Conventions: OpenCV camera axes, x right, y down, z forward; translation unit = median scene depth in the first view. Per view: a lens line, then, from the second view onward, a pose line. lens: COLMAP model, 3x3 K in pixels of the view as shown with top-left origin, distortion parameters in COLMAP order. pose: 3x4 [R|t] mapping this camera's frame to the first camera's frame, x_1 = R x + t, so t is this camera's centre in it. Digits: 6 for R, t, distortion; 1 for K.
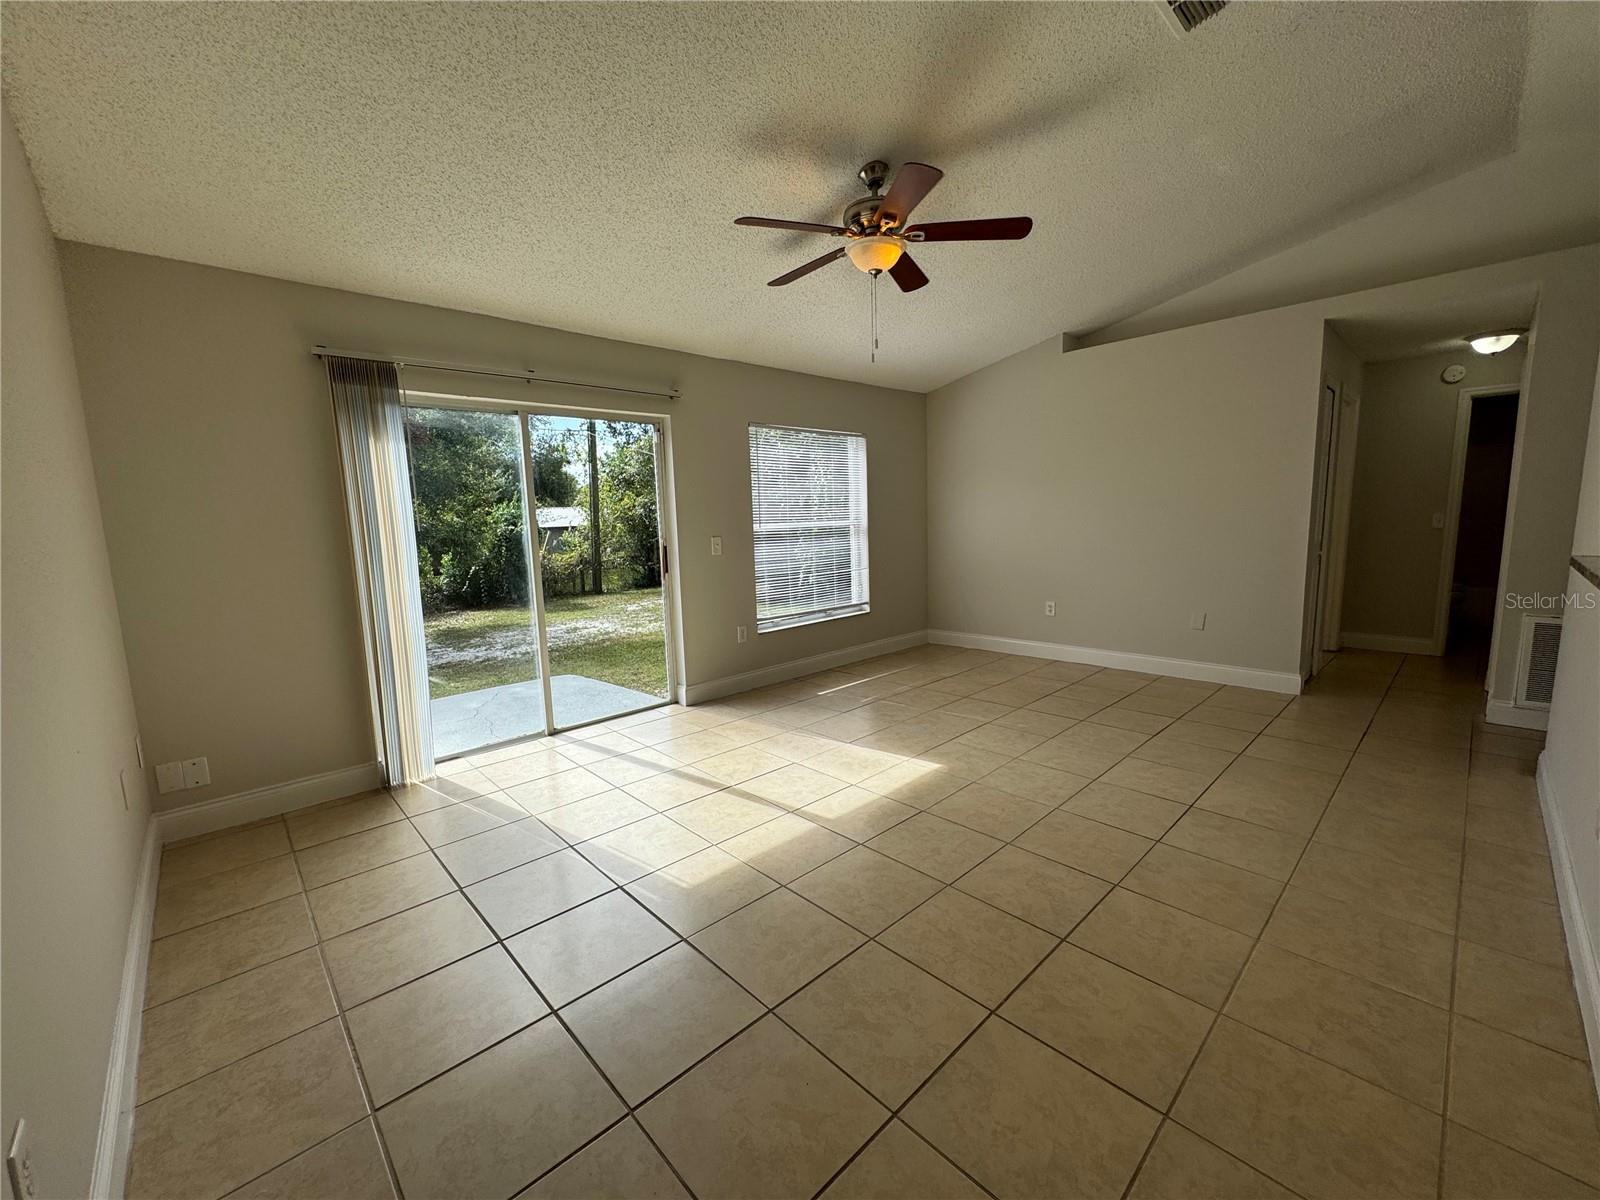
lens RADIAL K [[637.6, 0, 800.8], [0, 637.6, 602.0], [0, 0, 1]] dist [-0.002112, 0.000261]
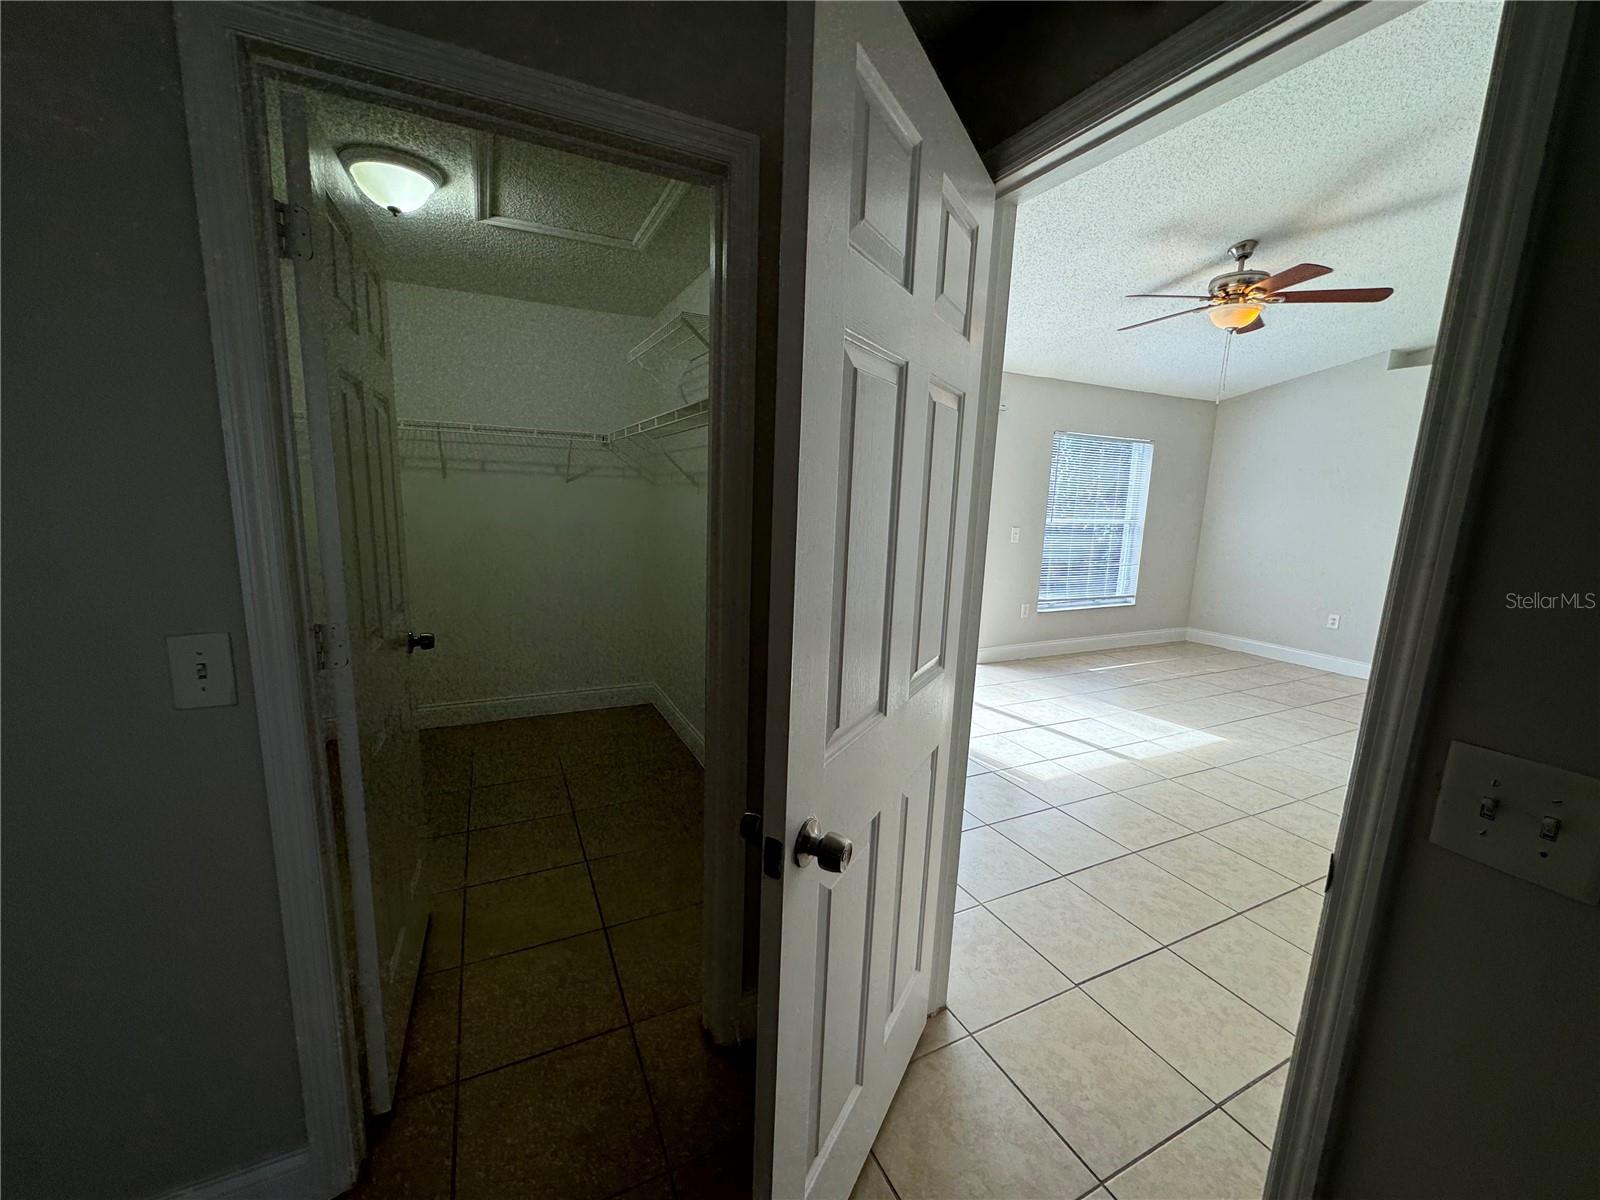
lens RADIAL K [[637.6, 0, 804.6], [0, 637.6, 601.1], [0, 0, 1]] dist [-0.002112, 0.000261]
pose [[0.954752, 0.112061, -0.275482, -0.175332], [-0.101892, 0.993487, 0.050999, 0.015292], [0.279403, -0.020622, 0.959952, -0.268599]]
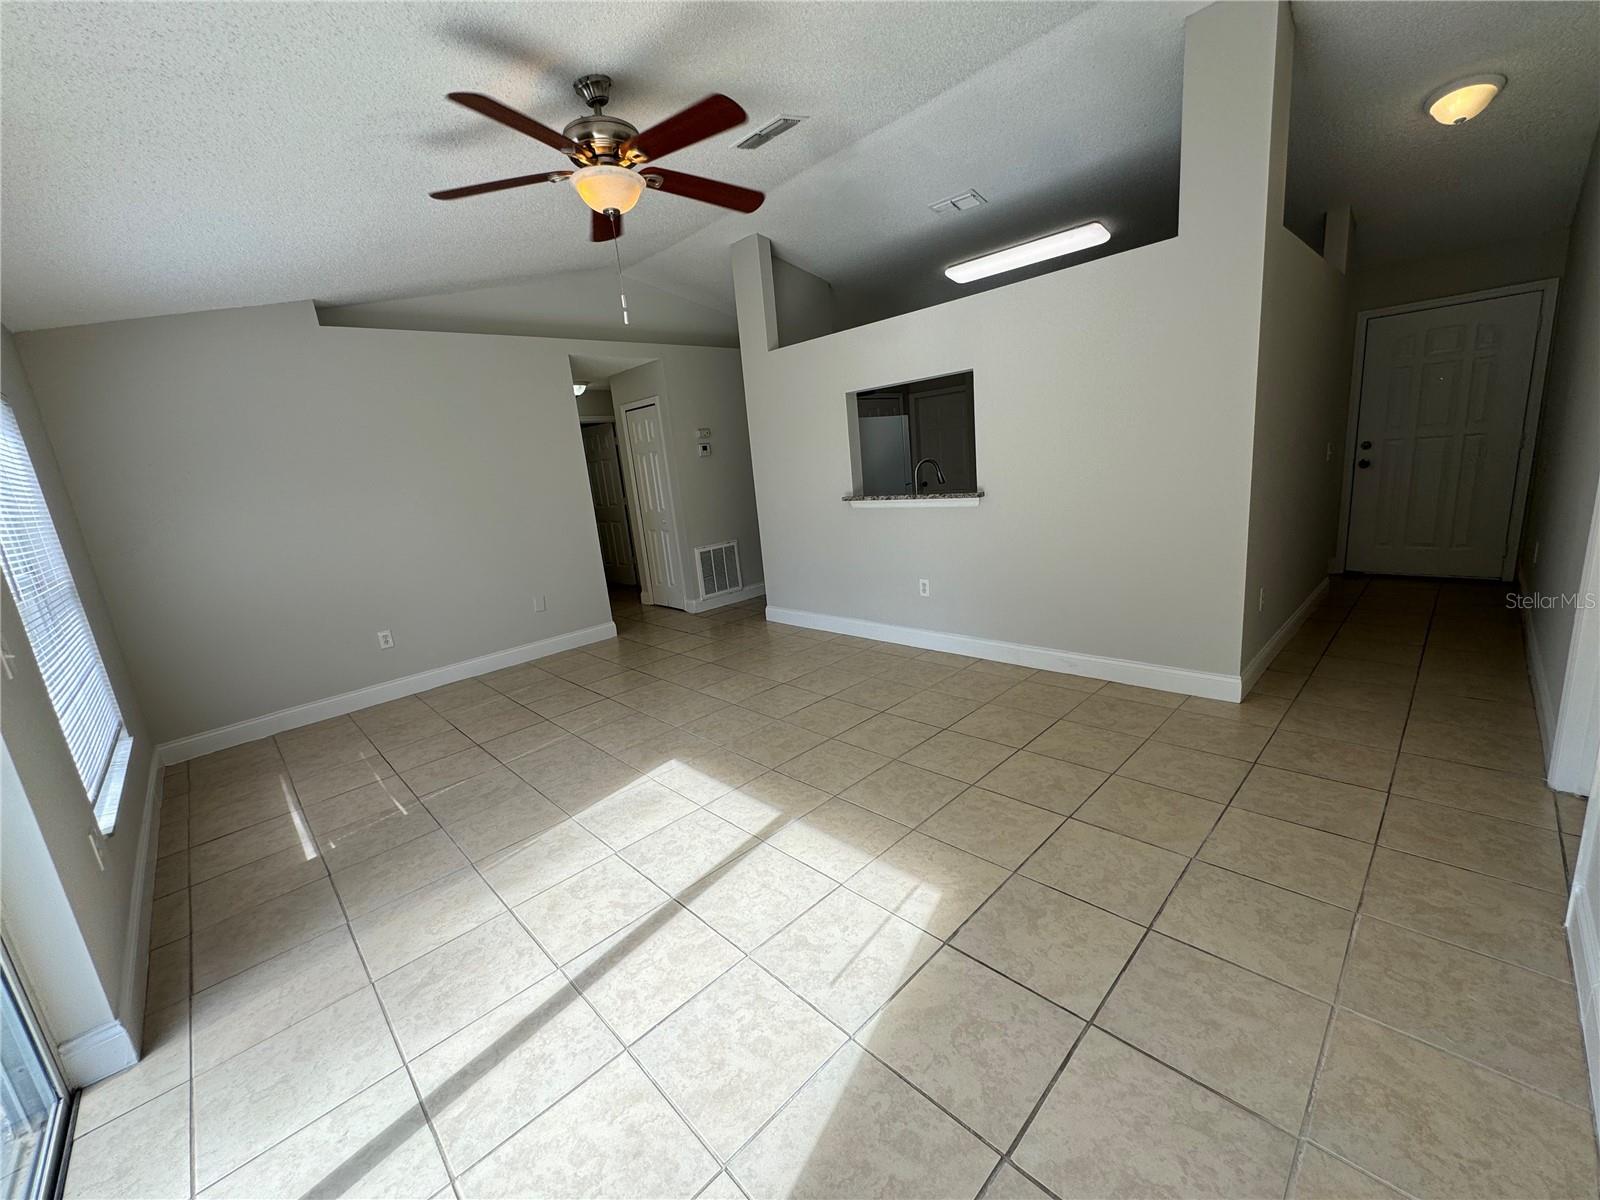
lens RADIAL K [[637.6, 0, 794.7], [0, 637.6, 605.3], [0, 0, 1]] dist [-0.002112, 0.000261]
pose [[-0.000546, -0.196036, 0.980597, -0.521685], [0.229577, 0.954381, 0.190923, -0.085920], [-0.973290, 0.225227, 0.044484, 0.551048]]
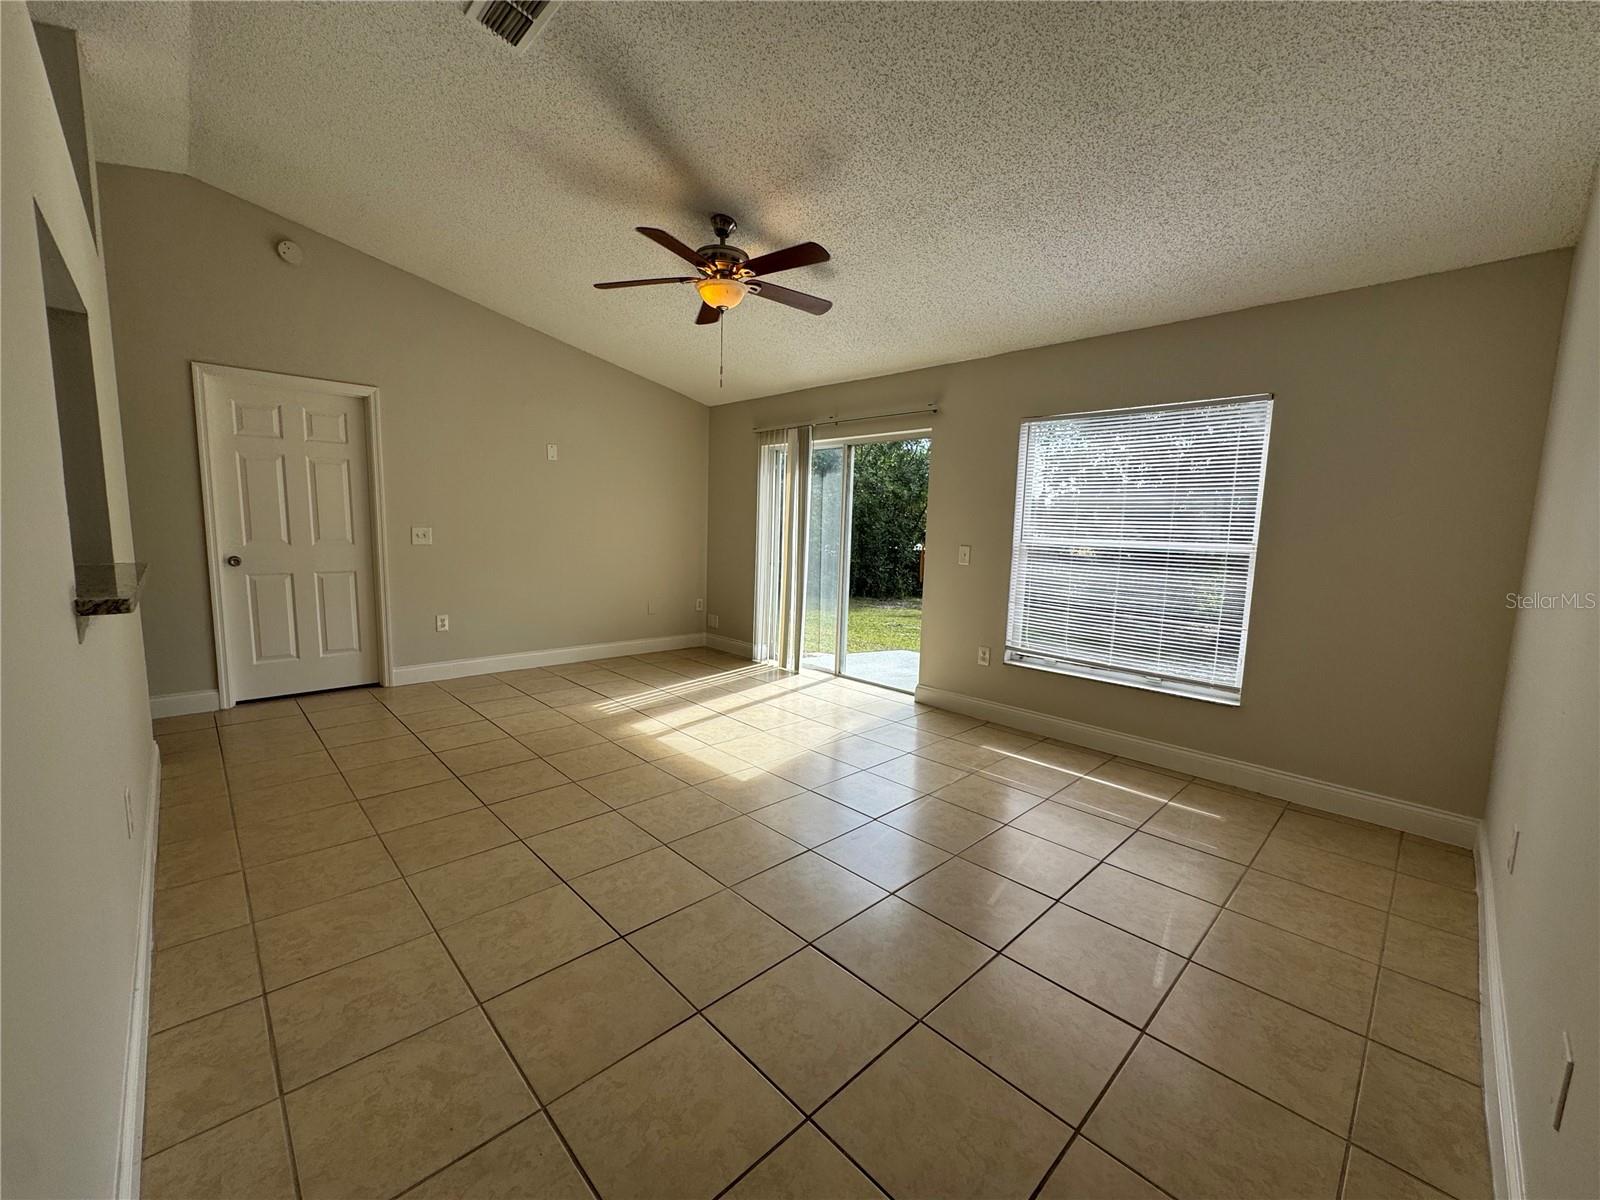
lens RADIAL K [[637.6, 0, 799.1], [0, 637.6, 602.5], [0, 0, 1]] dist [-0.002112, 0.000261]
pose [[0.012570, 0.151144, -0.988432, 0.871582], [-0.162956, 0.975604, 0.147110, -0.126063], [0.986553, 0.159222, 0.036893, 0.769088]]
